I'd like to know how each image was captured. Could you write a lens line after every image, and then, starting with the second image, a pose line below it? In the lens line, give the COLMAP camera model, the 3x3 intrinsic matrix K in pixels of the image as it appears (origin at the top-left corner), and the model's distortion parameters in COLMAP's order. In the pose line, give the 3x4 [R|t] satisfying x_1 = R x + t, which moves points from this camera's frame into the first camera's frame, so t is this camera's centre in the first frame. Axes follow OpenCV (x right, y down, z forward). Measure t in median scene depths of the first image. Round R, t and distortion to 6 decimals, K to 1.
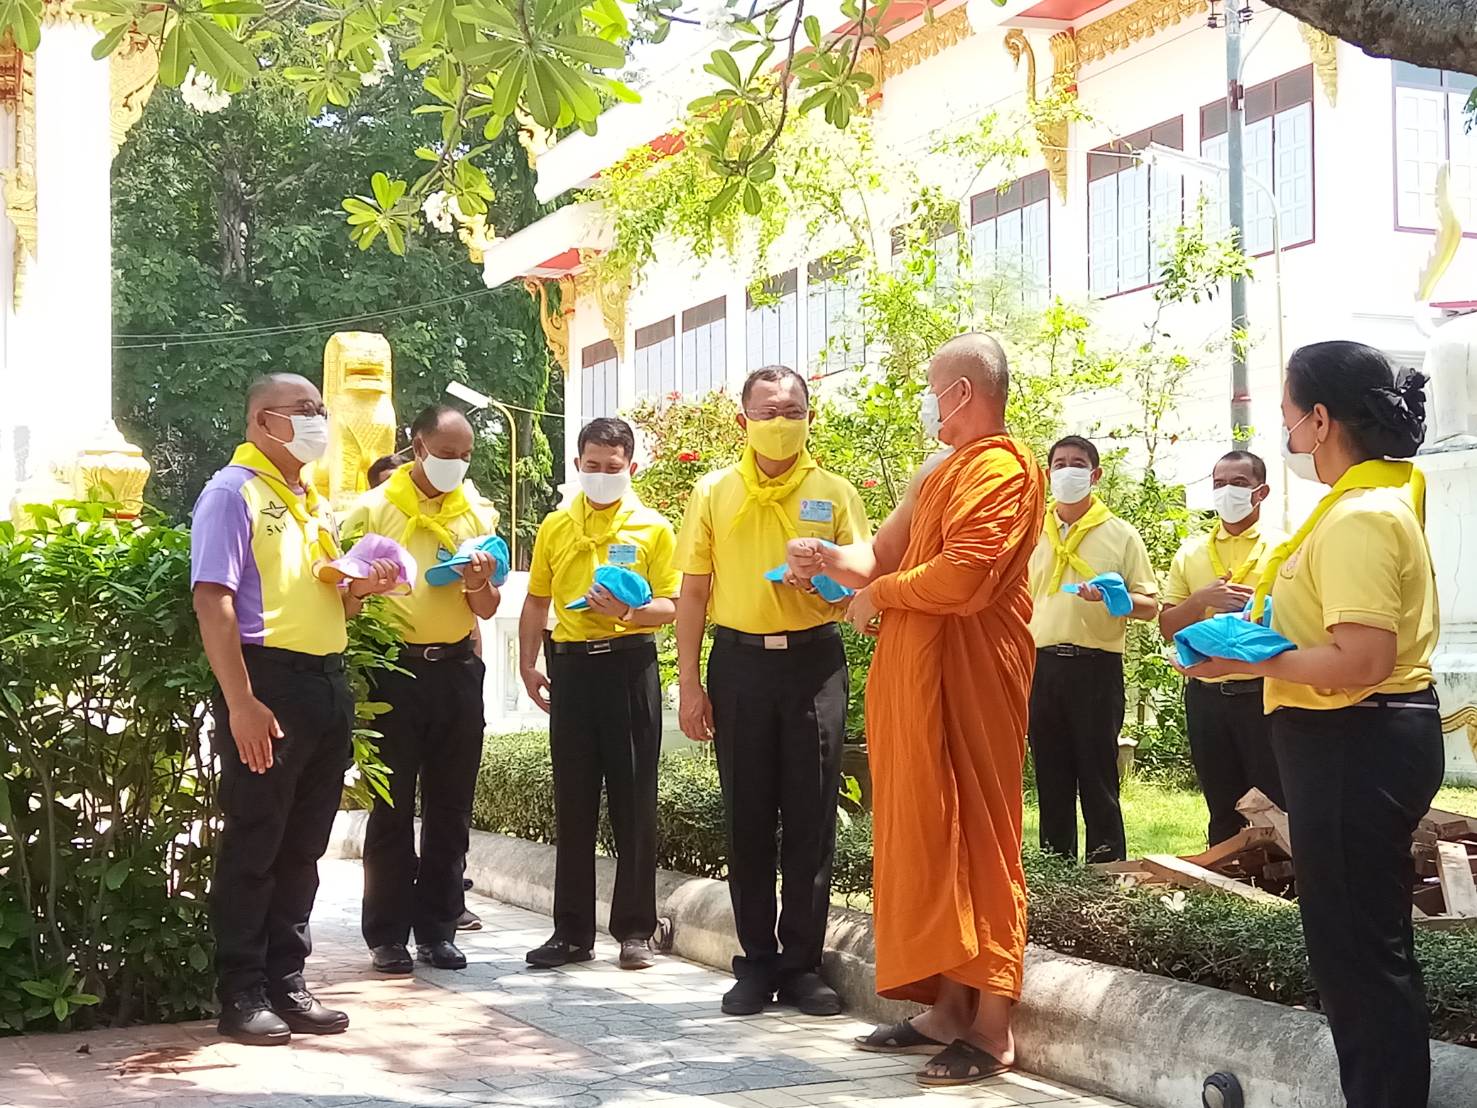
lens RADIAL K [[2188.9, 0, 740.9], [0, 2188.9, 645.3], [0, 0, 1]] dist [0.020169, -0.084212]
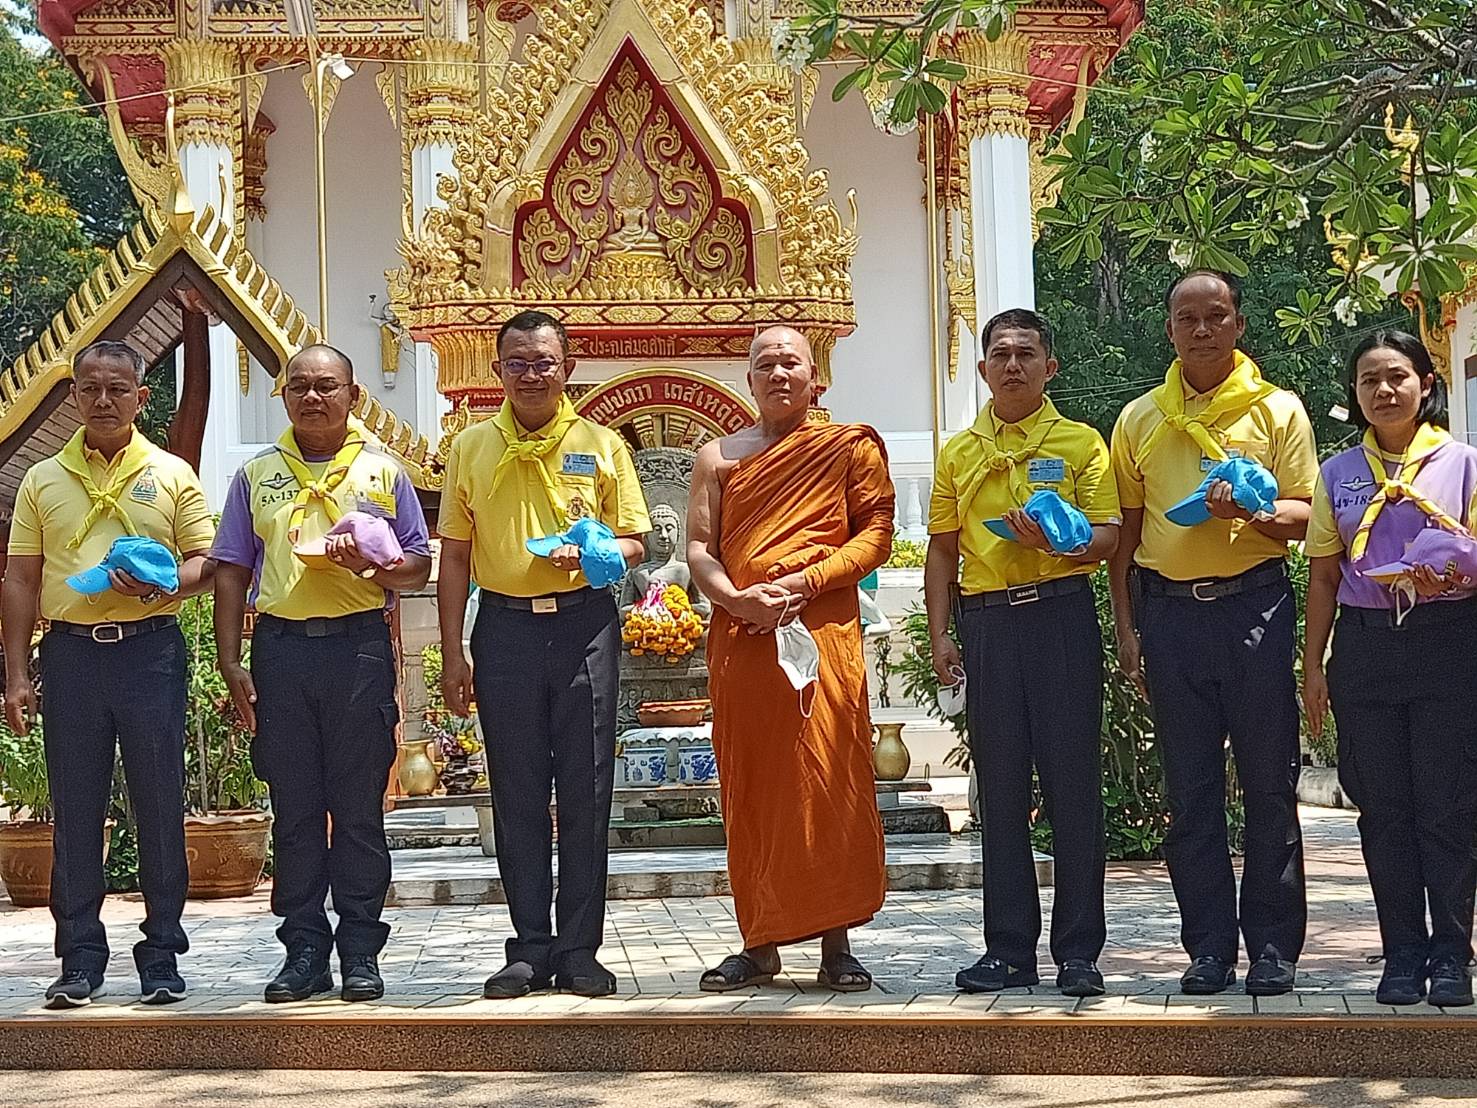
lens RADIAL K [[2188.9, 0, 740.9], [0, 2188.9, 645.3], [0, 0, 1]] dist [0.020169, -0.084212]
pose [[0.922149, -0.034018, -0.385336, 0.031458], [0.028518, 0.999394, -0.019981, 0.023370], [0.385782, 0.007437, 0.922560, -0.384438]]
